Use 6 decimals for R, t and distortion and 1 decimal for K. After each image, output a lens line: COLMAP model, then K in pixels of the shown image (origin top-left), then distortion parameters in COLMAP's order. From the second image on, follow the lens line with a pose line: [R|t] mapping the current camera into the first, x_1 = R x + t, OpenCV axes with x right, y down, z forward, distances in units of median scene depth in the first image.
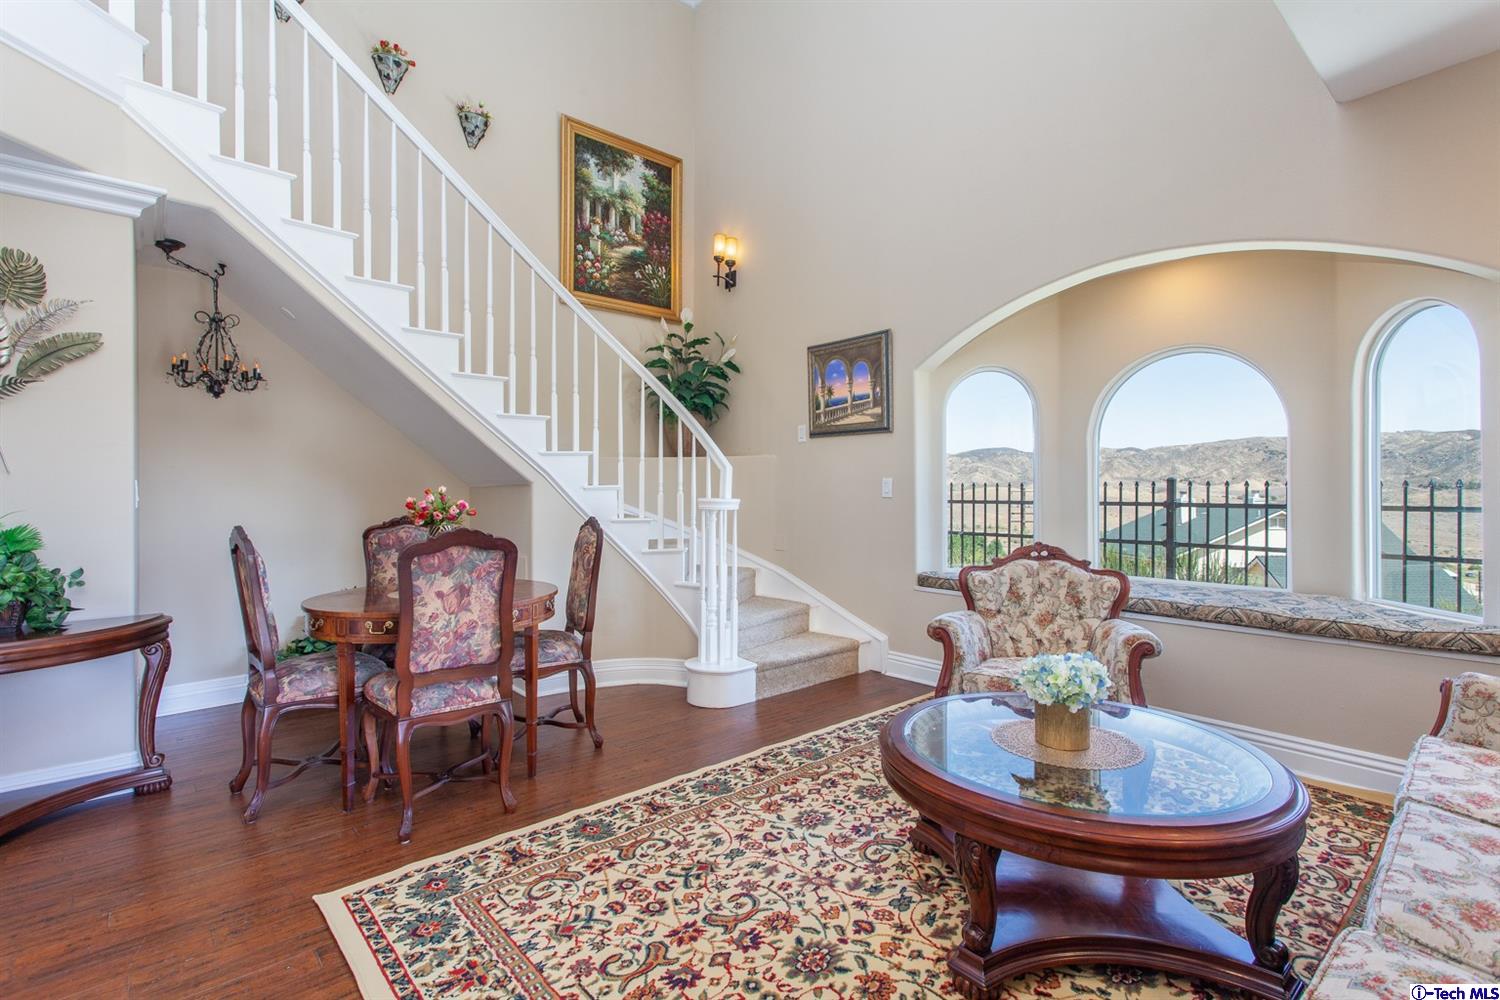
lens RADIAL K [[703.2, 0, 751.4], [0, 703.2, 503.1], [0, 0, 1]] dist [0.005047, 0.001376]
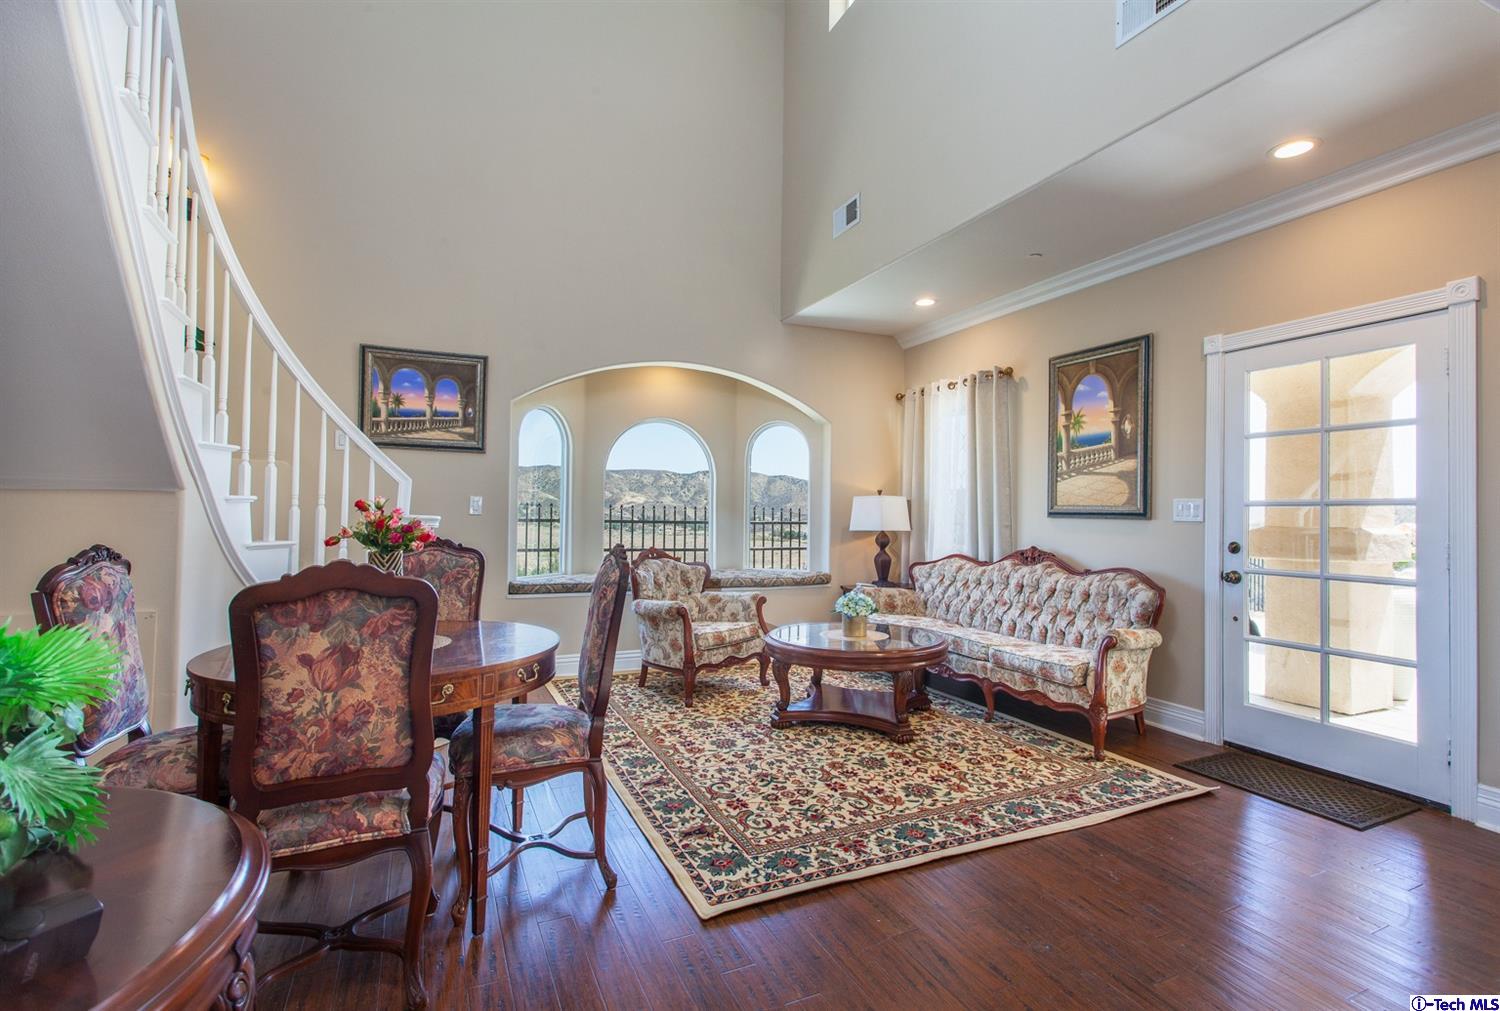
lens RADIAL K [[716.0, 0, 771.4], [0, 716.0, 502.3], [0, 0, 1]] dist [-0.002627, -0.000075]
pose [[0.270090, 0.022829, 0.962564, -1.348129], [0.004094, 0.999683, -0.024859, 0.003984], [-0.962826, 0.010655, 0.269911, 0.547318]]
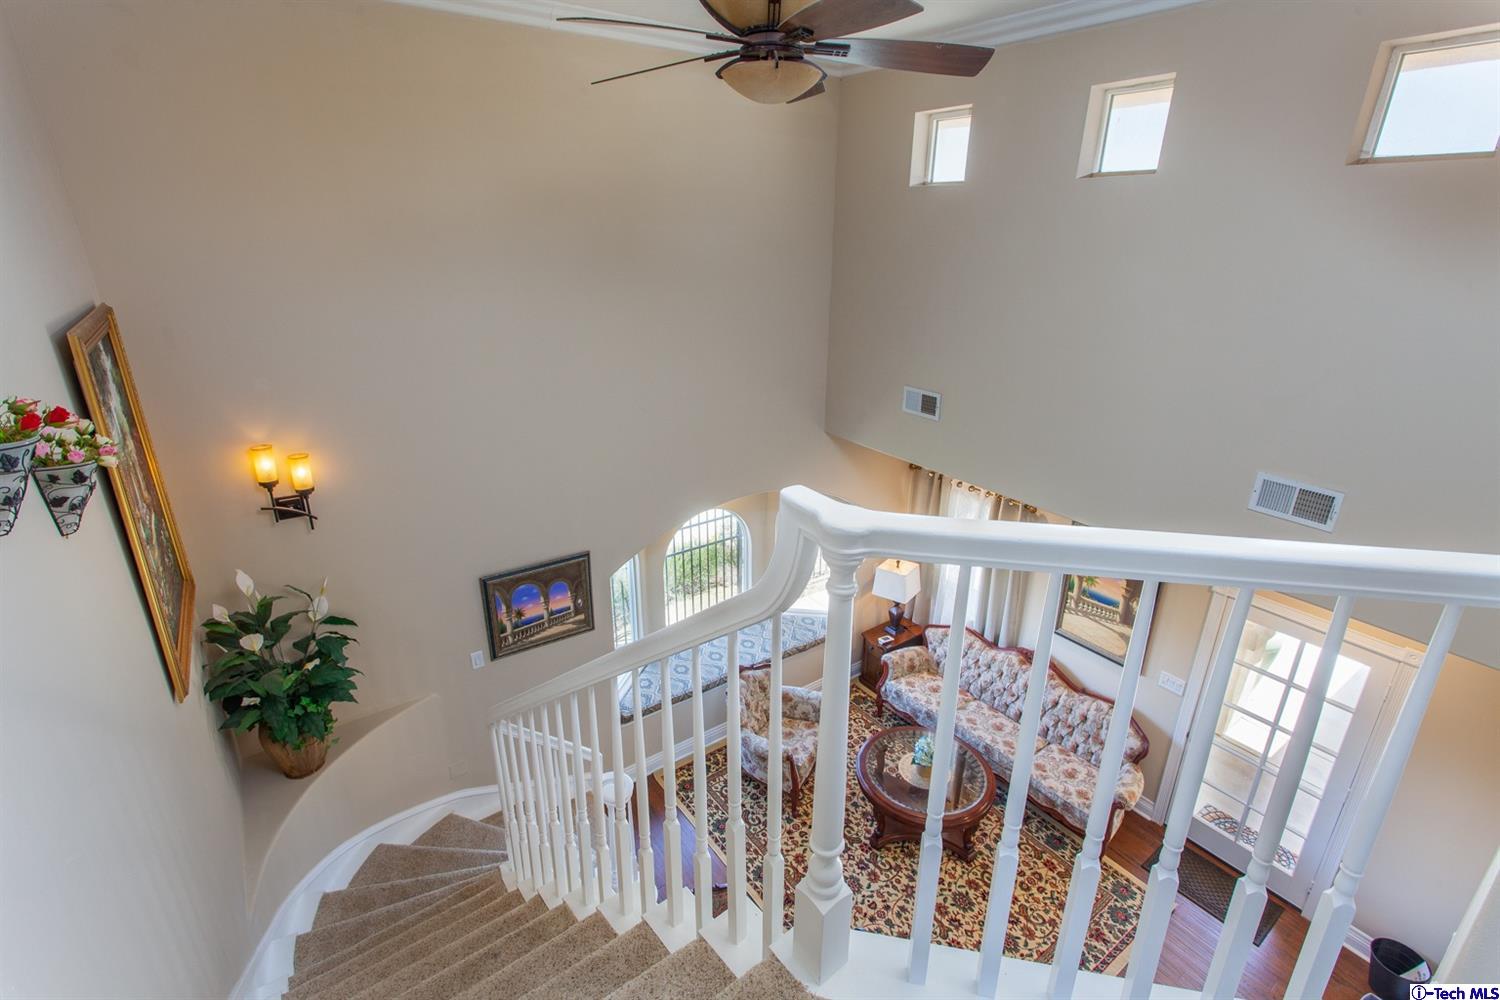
lens RADIAL K [[703.2, 0, 753.3], [0, 703.2, 492.9], [0, 0, 1]] dist [0.005047, 0.001376]
pose [[0.086835, -0.351225, 0.932256, -1.475360], [0.008616, 0.936020, 0.351840, -1.352177], [-0.996185, -0.022520, 0.084305, 1.200661]]
